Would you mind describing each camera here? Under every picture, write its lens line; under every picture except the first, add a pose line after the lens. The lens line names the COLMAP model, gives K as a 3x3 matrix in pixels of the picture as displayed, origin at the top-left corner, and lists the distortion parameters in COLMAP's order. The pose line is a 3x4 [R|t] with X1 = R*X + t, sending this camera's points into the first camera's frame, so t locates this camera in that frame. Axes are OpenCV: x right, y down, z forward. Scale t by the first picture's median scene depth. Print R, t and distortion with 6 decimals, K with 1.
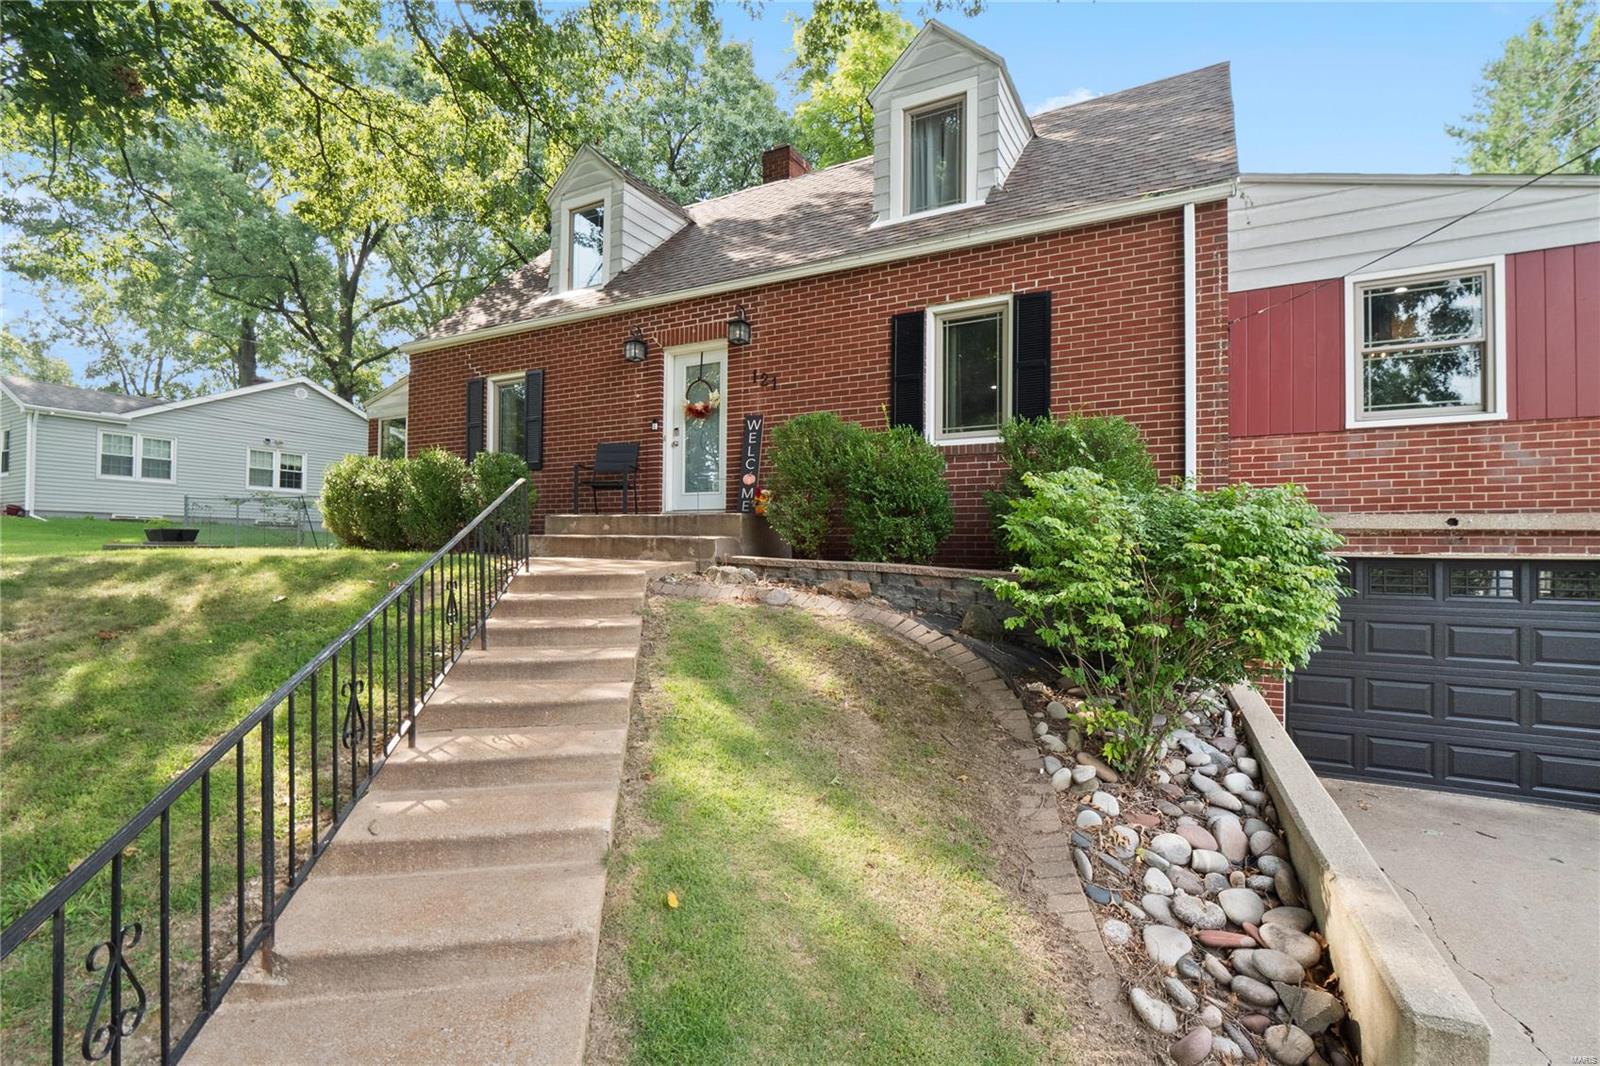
lens RADIAL K [[756.8, 0, 778.2], [0, 756.8, 536.4], [0, 0, 1]] dist [-0.009493, -0.000608]
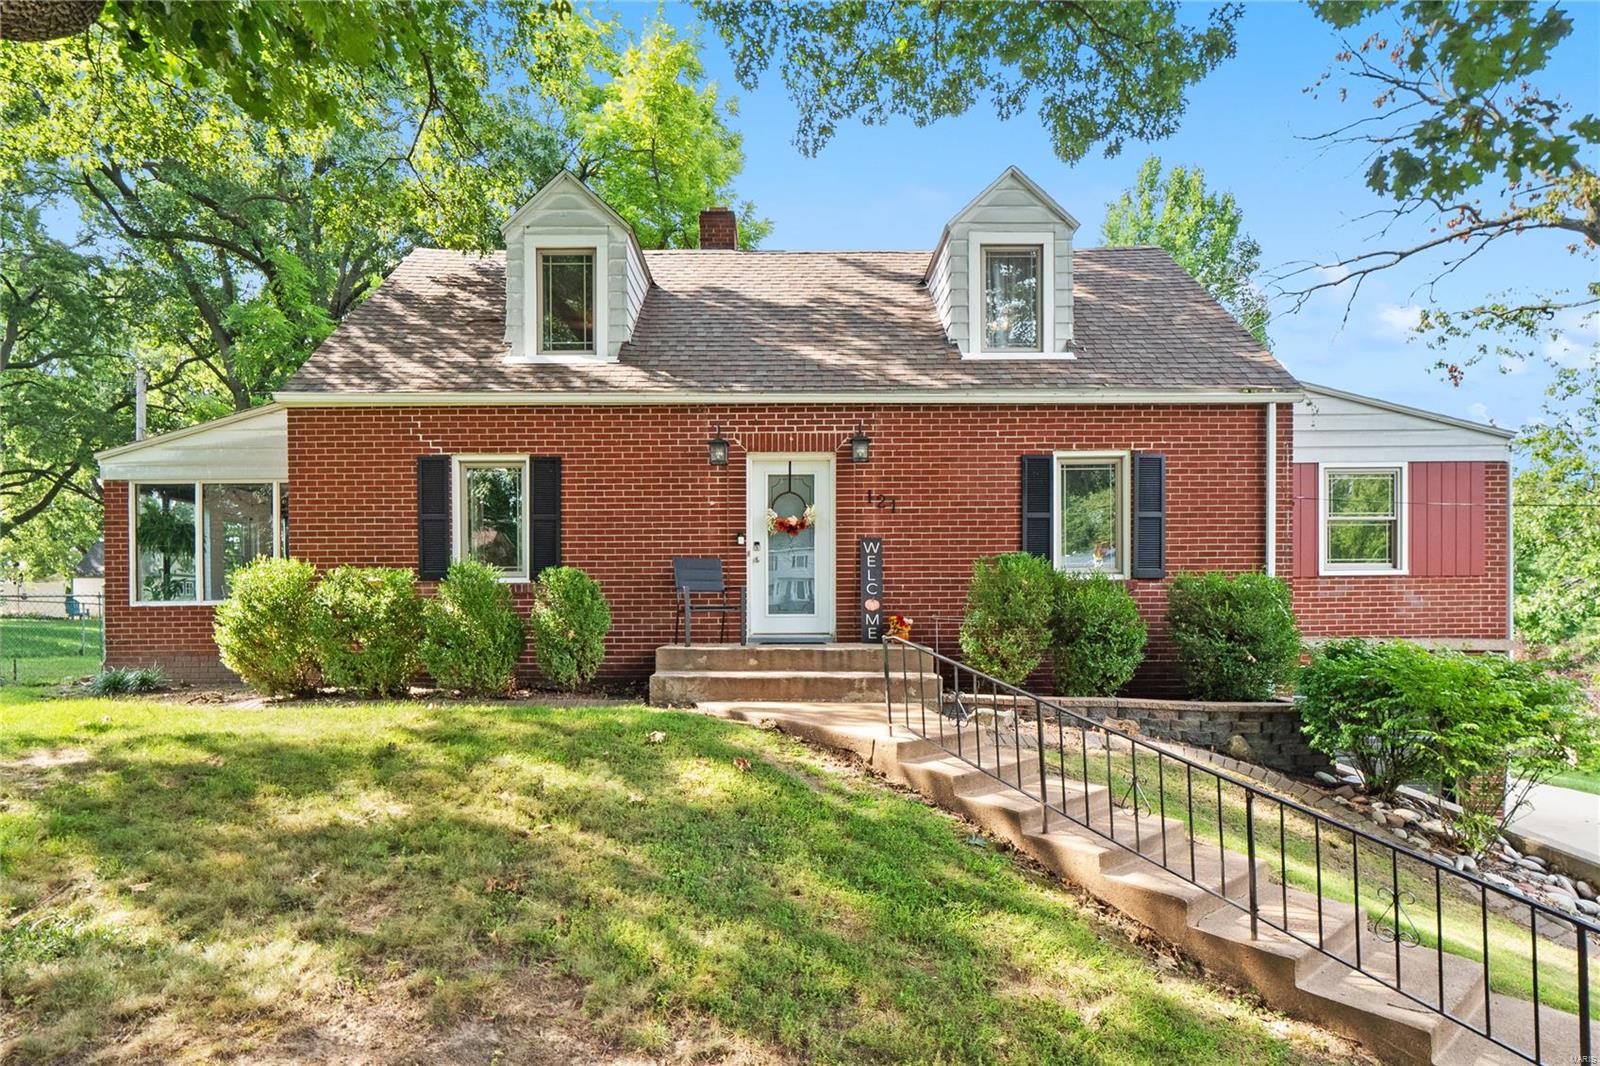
lens RADIAL K [[848.1, 0, 800.6], [0, 848.1, 615.5], [0, 0, 1]] dist [-0.000923, -0.000047]
pose [[0.869071, -0.014457, 0.494476, -0.654542], [0.003062, 0.999711, 0.023848, -0.088148], [-0.494678, -0.019212, 0.868864, 0.104811]]
